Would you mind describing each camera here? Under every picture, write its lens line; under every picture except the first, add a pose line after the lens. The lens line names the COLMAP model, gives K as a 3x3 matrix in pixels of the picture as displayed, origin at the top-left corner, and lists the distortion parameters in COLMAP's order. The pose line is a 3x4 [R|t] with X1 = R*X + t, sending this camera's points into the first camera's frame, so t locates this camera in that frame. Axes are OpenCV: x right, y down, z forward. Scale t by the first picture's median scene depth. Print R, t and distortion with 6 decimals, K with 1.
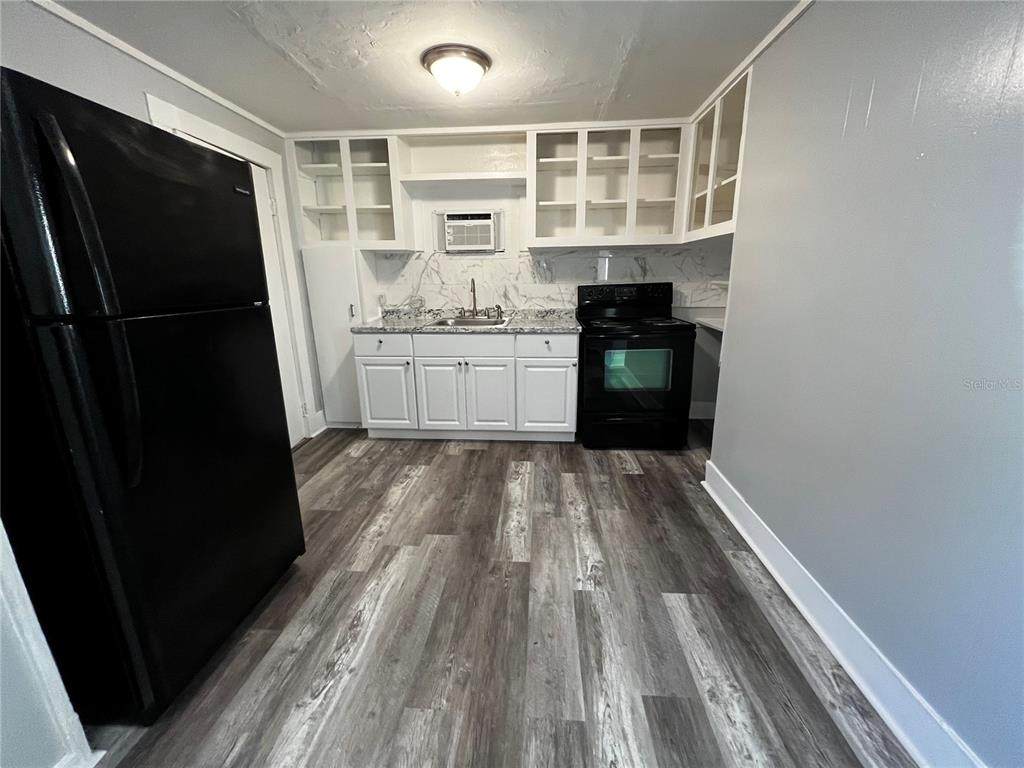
lens RADIAL K [[413.5, 0, 513.7], [0, 413.5, 382.8], [0, 0, 1]] dist [-0.002589, -0.000232]
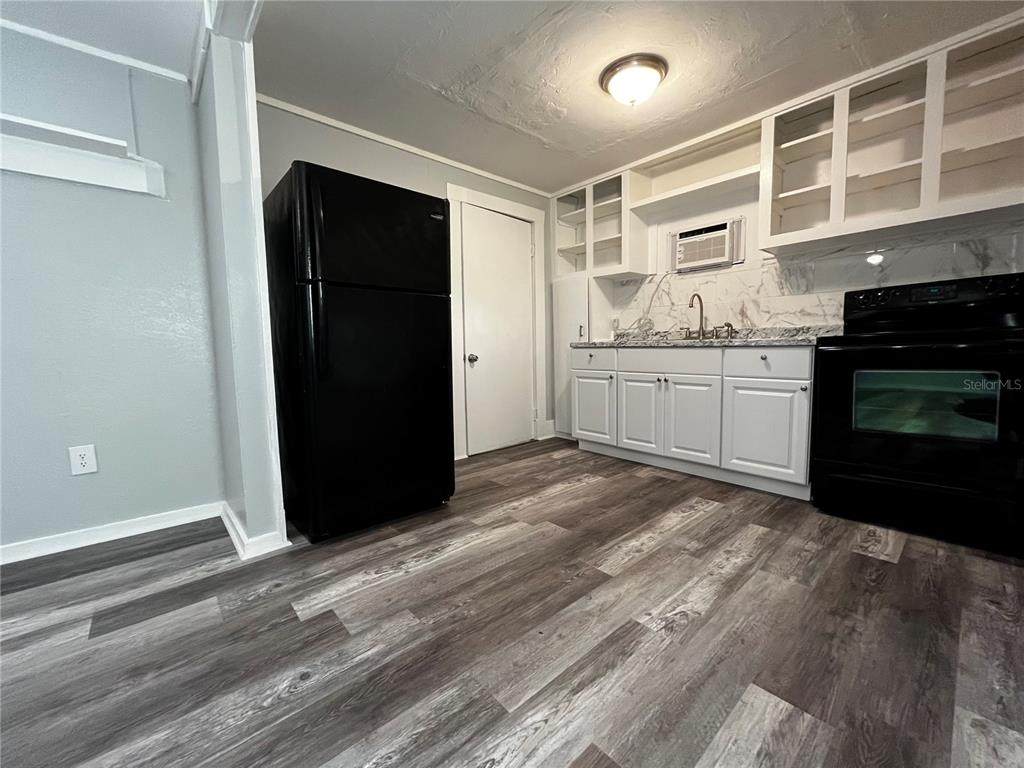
lens RADIAL K [[413.5, 0, 513.7], [0, 413.5, 382.8], [0, 0, 1]] dist [-0.002589, -0.000232]
pose [[0.711330, 0.060657, -0.700236, 0.293296], [-0.166376, 0.982486, -0.083905, 0.093790], [0.682883, 0.176187, 0.708963, 0.119409]]
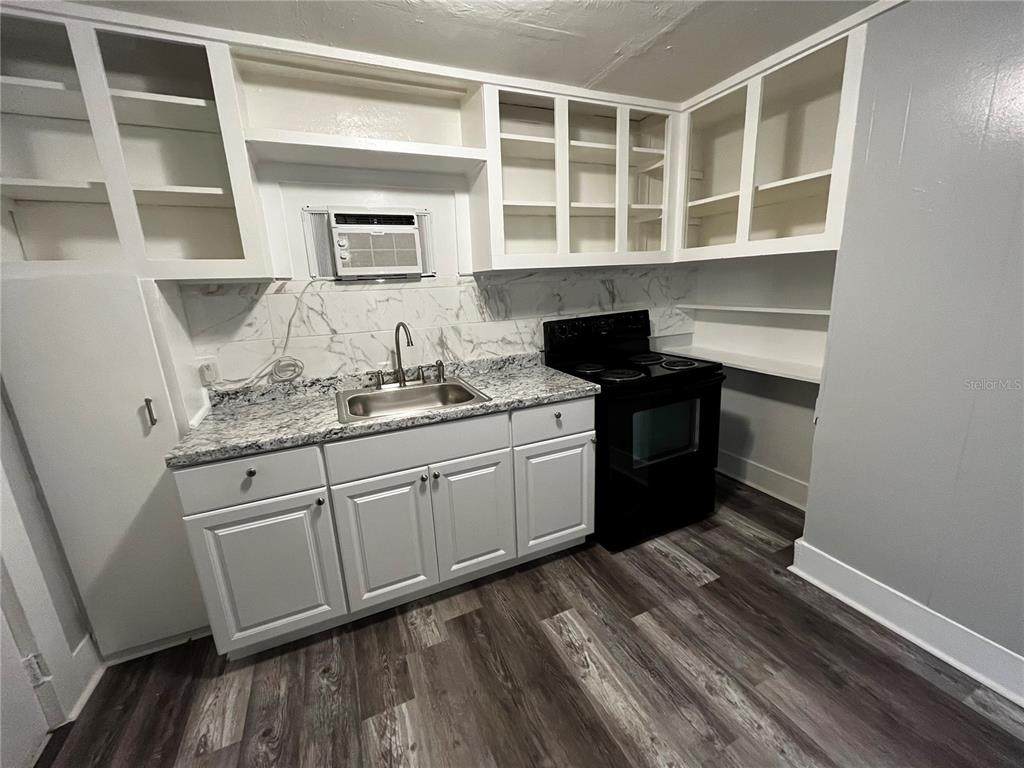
lens RADIAL K [[413.5, 0, 513.7], [0, 413.5, 382.8], [0, 0, 1]] dist [-0.002589, -0.000232]
pose [[0.880362, -0.138487, 0.453634, -0.261210], [0.153605, 0.988126, 0.003560, -0.159415], [-0.448740, 0.066547, 0.891181, 0.447409]]
